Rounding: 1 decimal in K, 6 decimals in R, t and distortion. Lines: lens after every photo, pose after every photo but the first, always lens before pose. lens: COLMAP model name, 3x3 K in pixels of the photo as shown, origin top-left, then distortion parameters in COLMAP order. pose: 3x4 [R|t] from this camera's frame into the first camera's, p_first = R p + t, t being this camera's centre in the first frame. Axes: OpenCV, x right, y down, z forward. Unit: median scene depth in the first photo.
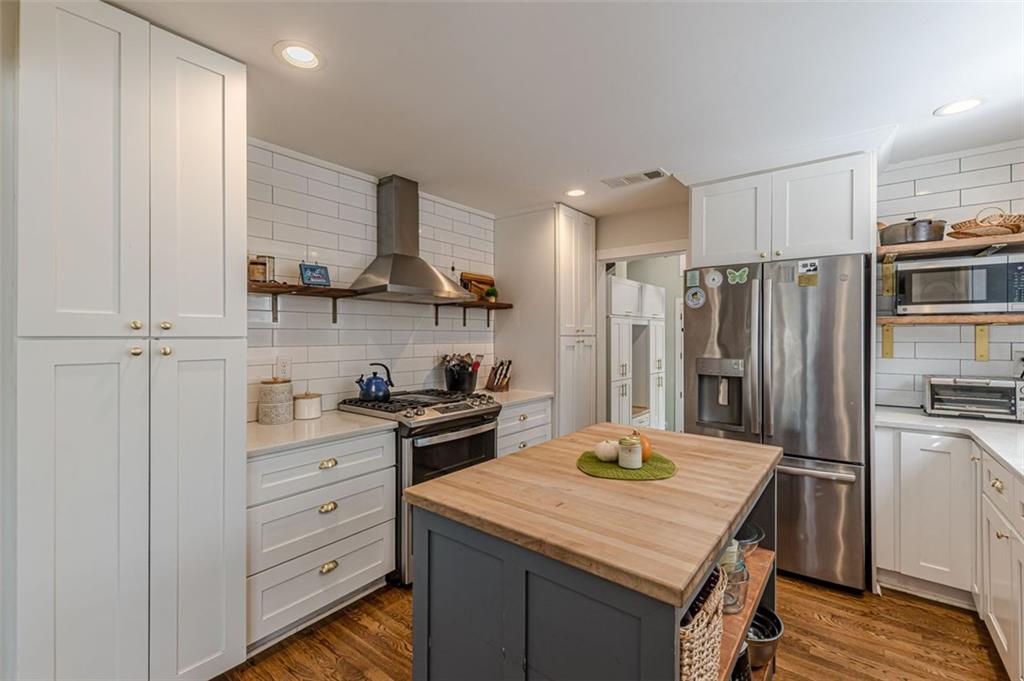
lens RADIAL K [[445.5, 0, 521.7], [0, 445.5, 324.4], [0, 0, 1]] dist [0.009594, -0.001620]
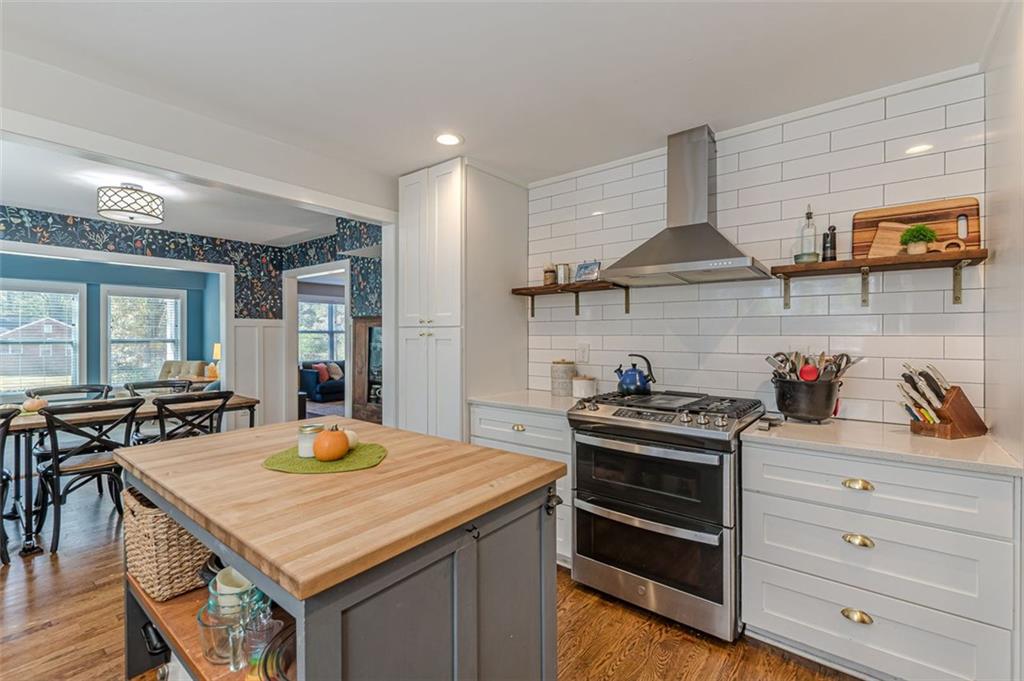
lens RADIAL K [[445.5, 0, 504.5], [0, 445.5, 333.3], [0, 0, 1]] dist [0.009594, -0.001620]
pose [[-0.021147, 0.008034, -0.999744, 0.621784], [0.033329, 0.999418, 0.007327, 0.026108], [0.999221, -0.033165, -0.021402, 0.747080]]
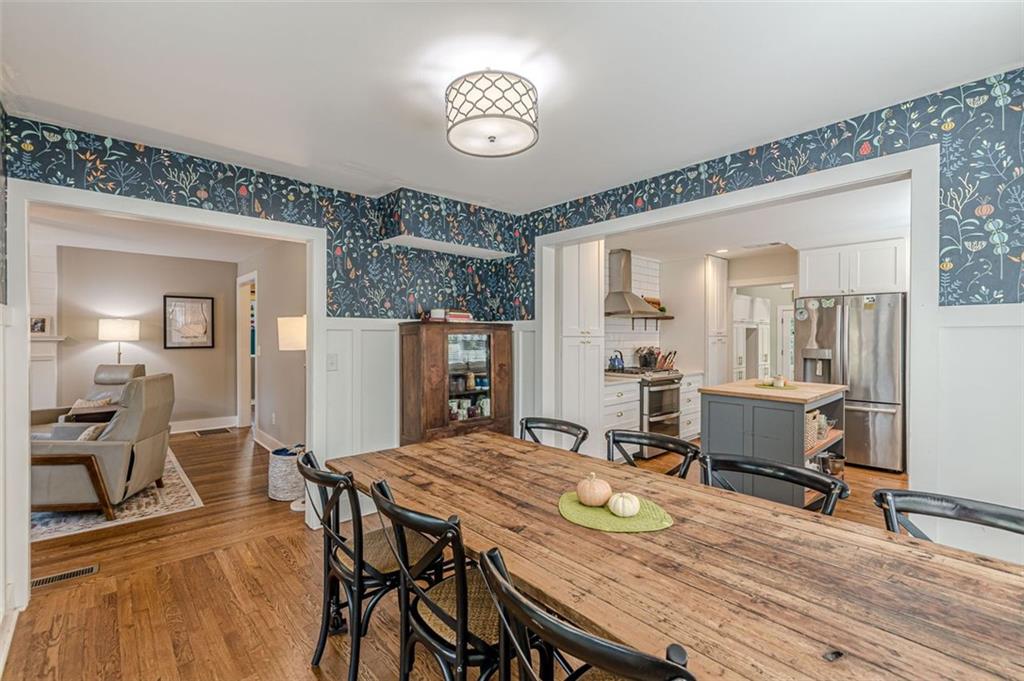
lens RADIAL K [[445.5, 0, 516.5], [0, 445.5, 326.0], [0, 0, 1]] dist [0.009594, -0.001620]
pose [[0.984947, -0.001471, -0.172851, -0.419155], [0.002116, 0.999991, 0.003546, -0.023651], [0.172845, -0.003859, 0.984942, -0.942842]]
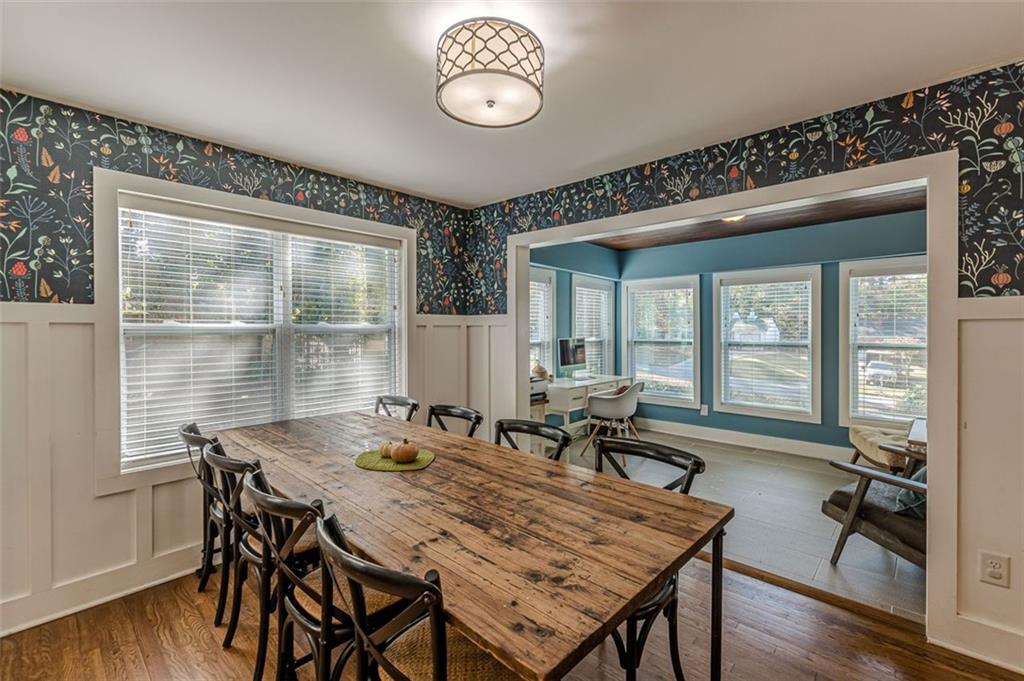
lens RADIAL K [[445.5, 0, 512.8], [0, 445.5, 336.2], [0, 0, 1]] dist [0.009594, -0.001620]
pose [[-0.996203, 0.008429, 0.086652, -0.651597], [0.006566, 0.999742, -0.021765, 0.007922], [-0.086813, -0.021113, -0.996001, 0.293673]]
